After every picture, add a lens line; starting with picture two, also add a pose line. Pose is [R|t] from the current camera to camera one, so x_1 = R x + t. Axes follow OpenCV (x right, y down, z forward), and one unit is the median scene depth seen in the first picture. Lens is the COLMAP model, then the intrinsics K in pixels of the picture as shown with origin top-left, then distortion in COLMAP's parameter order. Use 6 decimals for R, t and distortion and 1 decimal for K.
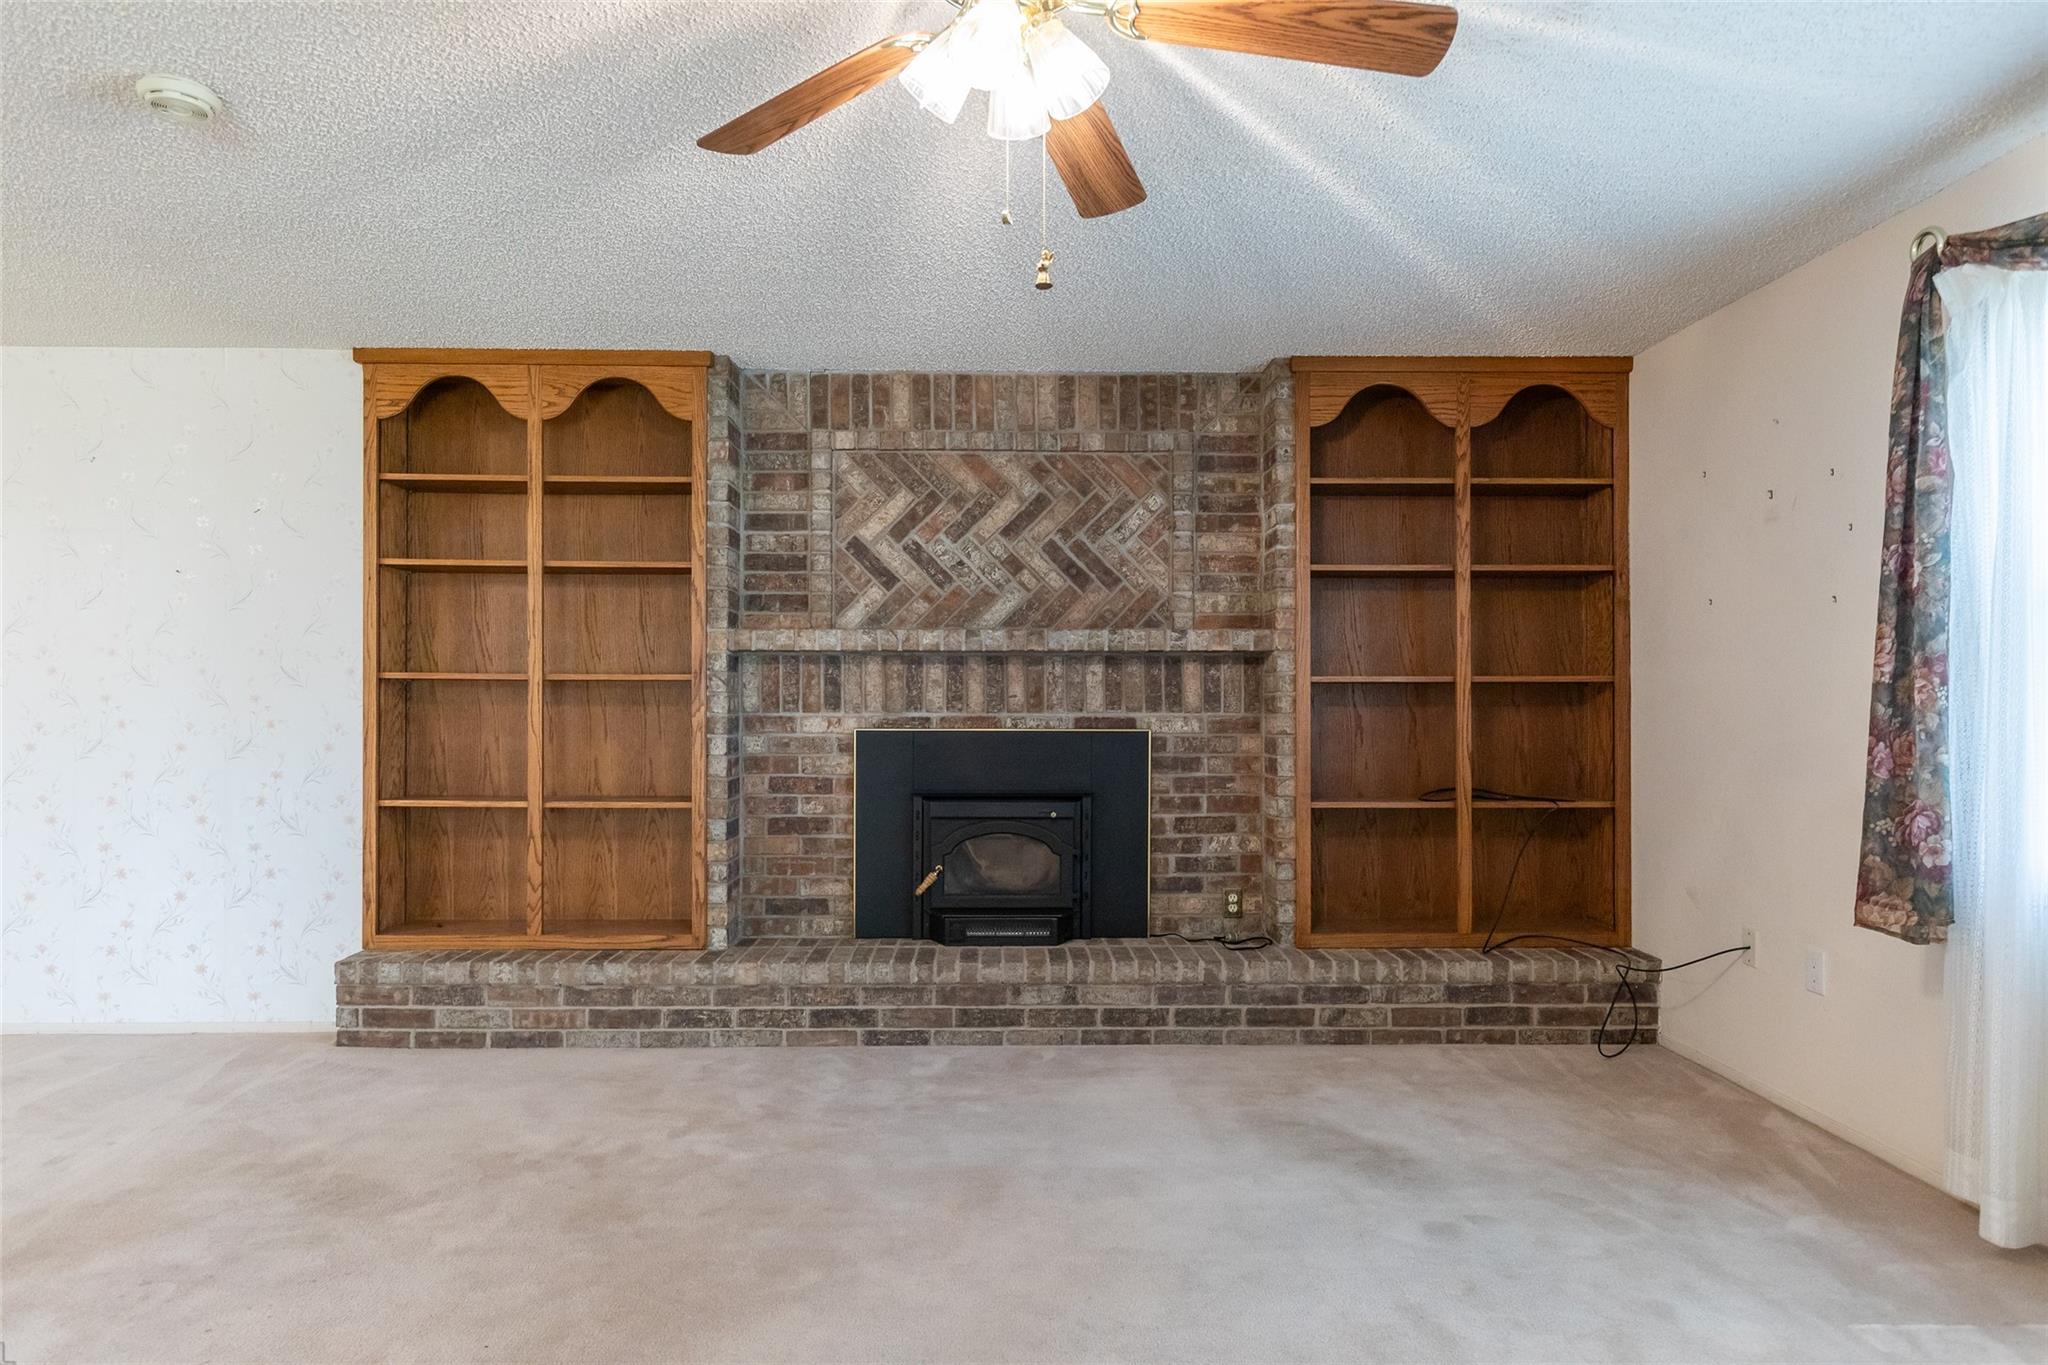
lens RADIAL K [[1240.0, 0, 1024.4], [0, 1240.0, 692.7], [0, 0, 1]] dist [0.004274, 0.000097]
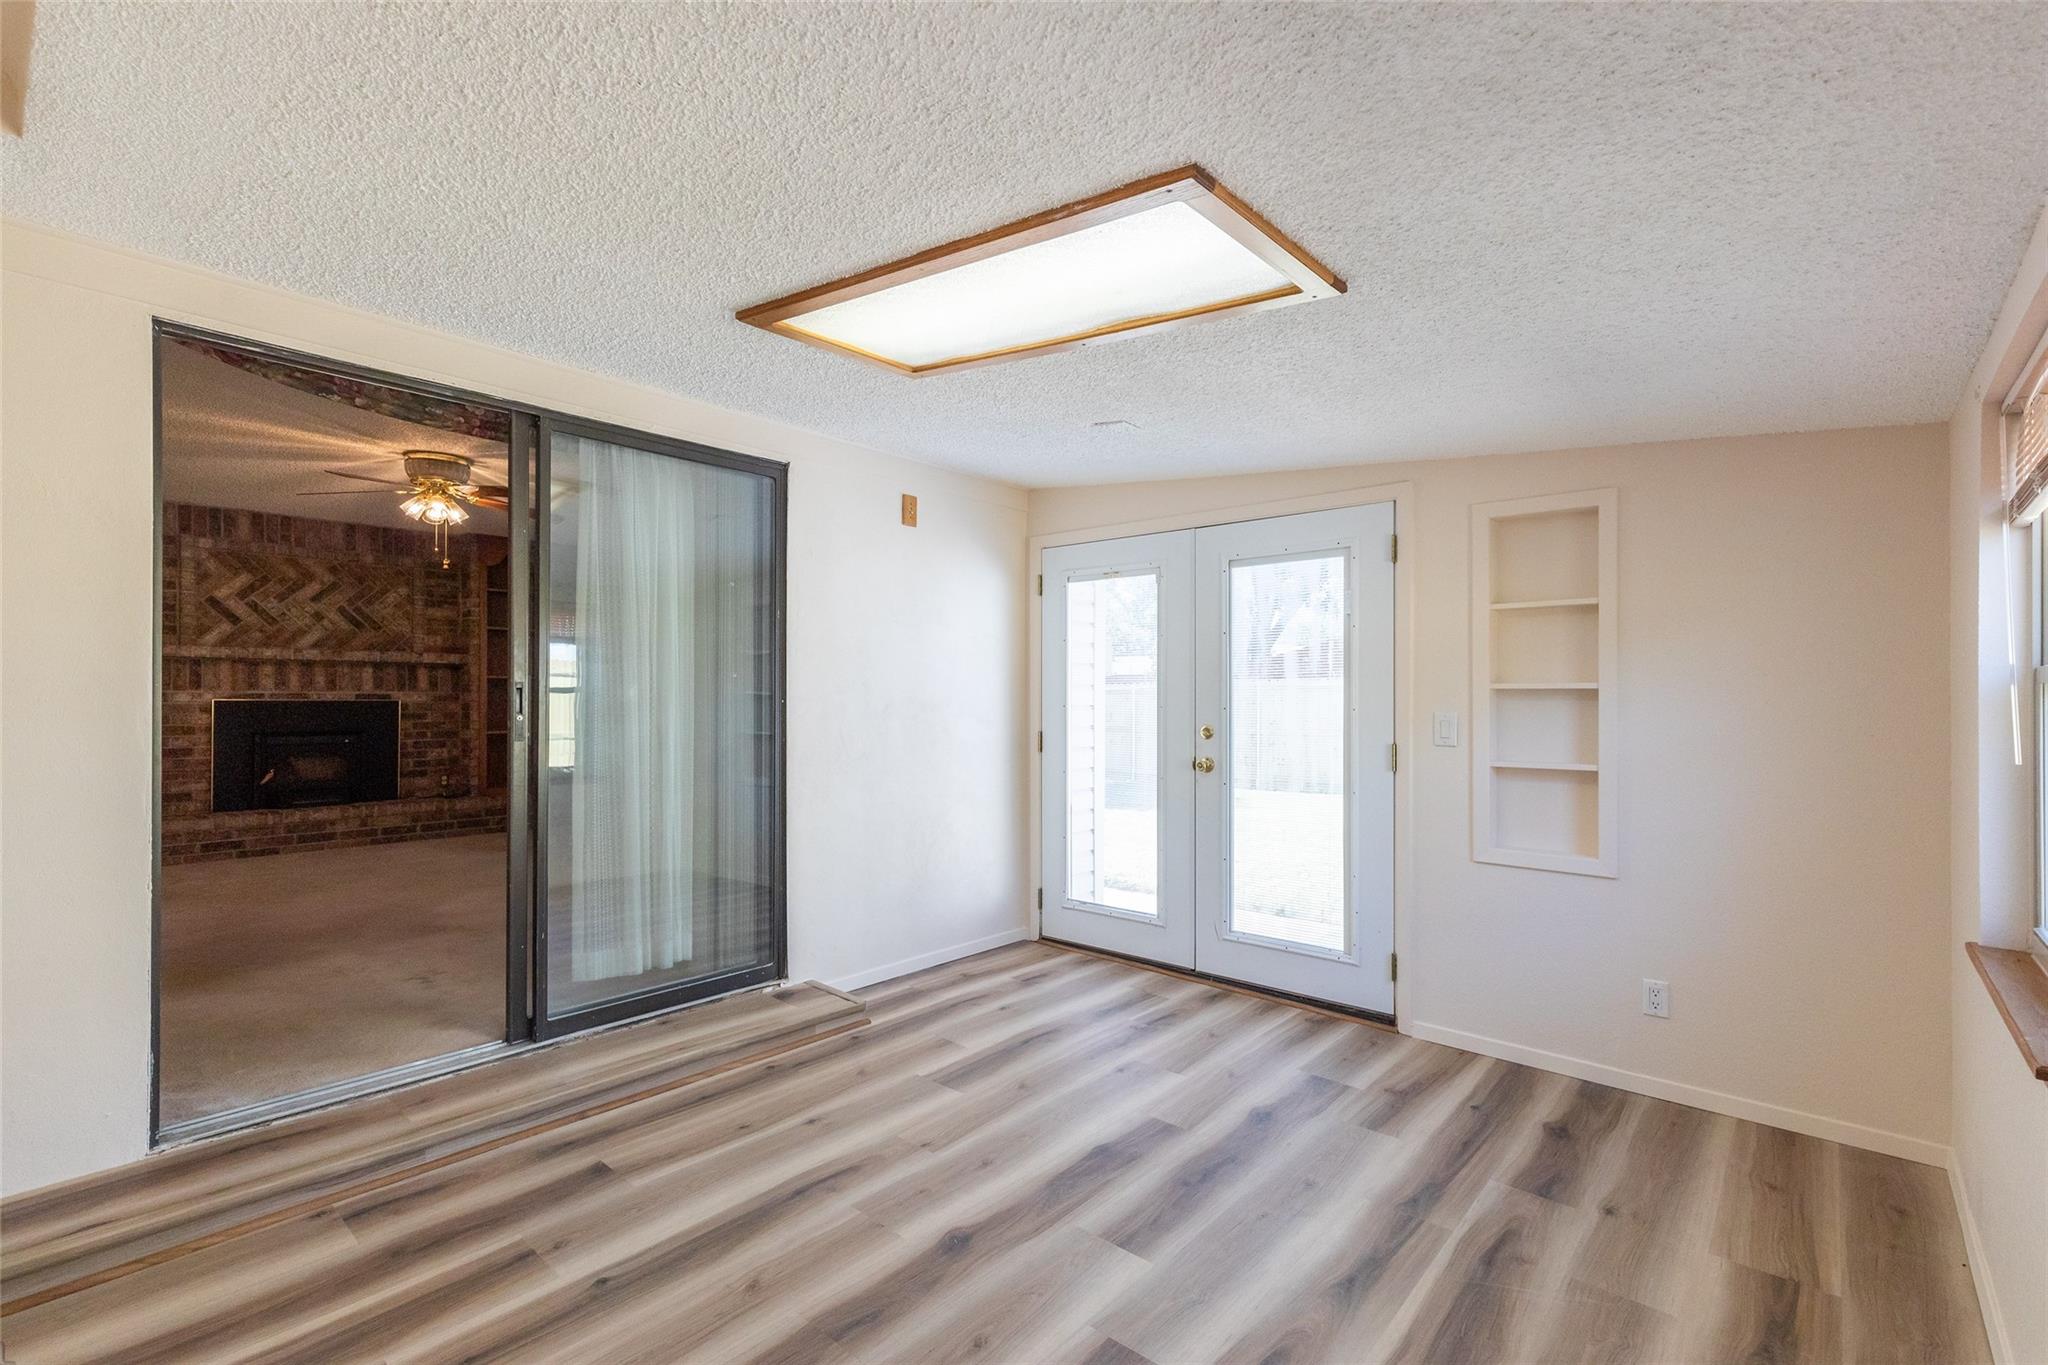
lens RADIAL K [[934.4, 0, 1030.2], [0, 934.4, 693.2], [0, 0, 1]] dist [0.003038, 0.000271]
pose [[0.678567, 0.005098, 0.734521, -0.335117], [-0.007746, 0.999970, 0.000216, 0.009885], [-0.734498, -0.005836, 0.678586, -0.849233]]
